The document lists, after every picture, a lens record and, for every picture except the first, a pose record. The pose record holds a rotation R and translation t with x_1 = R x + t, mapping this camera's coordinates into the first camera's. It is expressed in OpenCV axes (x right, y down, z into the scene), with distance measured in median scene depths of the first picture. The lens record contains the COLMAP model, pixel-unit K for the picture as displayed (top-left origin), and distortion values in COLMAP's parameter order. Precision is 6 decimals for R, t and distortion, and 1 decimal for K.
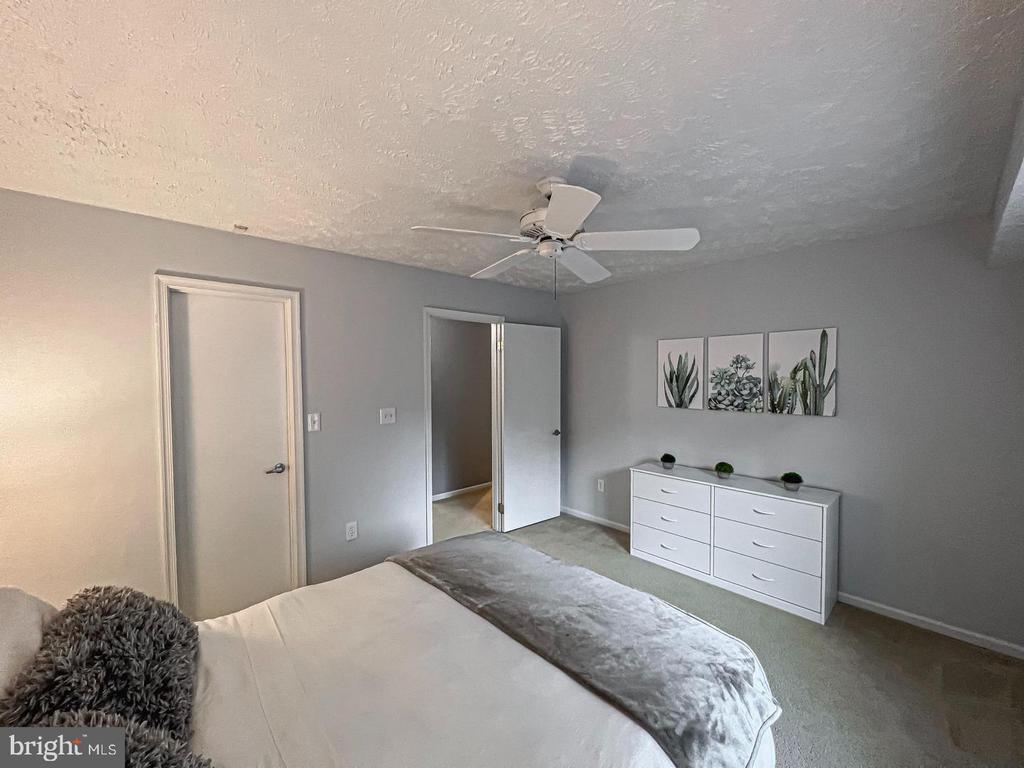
lens RADIAL K [[409.9, 0, 512.8], [0, 409.9, 388.7], [0, 0, 1]] dist [-0.001219, 0.000777]
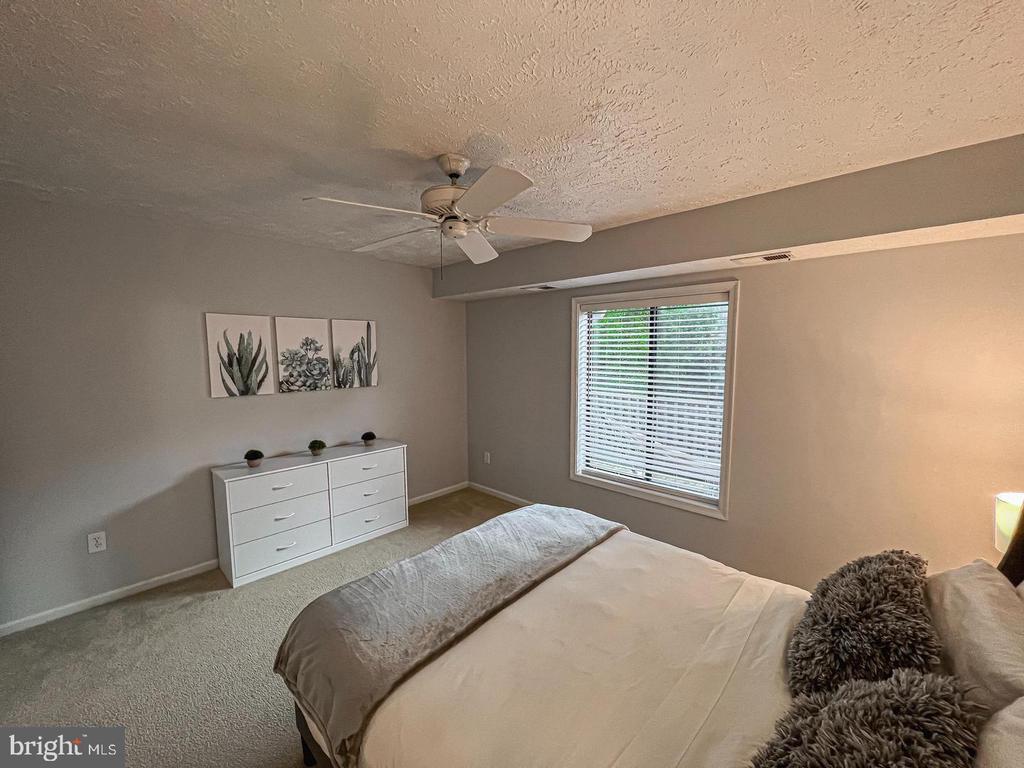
lens RADIAL K [[409.9, 0, 512.8], [0, 409.9, 388.7], [0, 0, 1]] dist [-0.001219, 0.000777]
pose [[-0.070728, -0.090391, 0.993392, -0.531238], [0.040221, 0.994817, 0.093384, -0.027802], [-0.996684, 0.046560, -0.066725, 0.542613]]
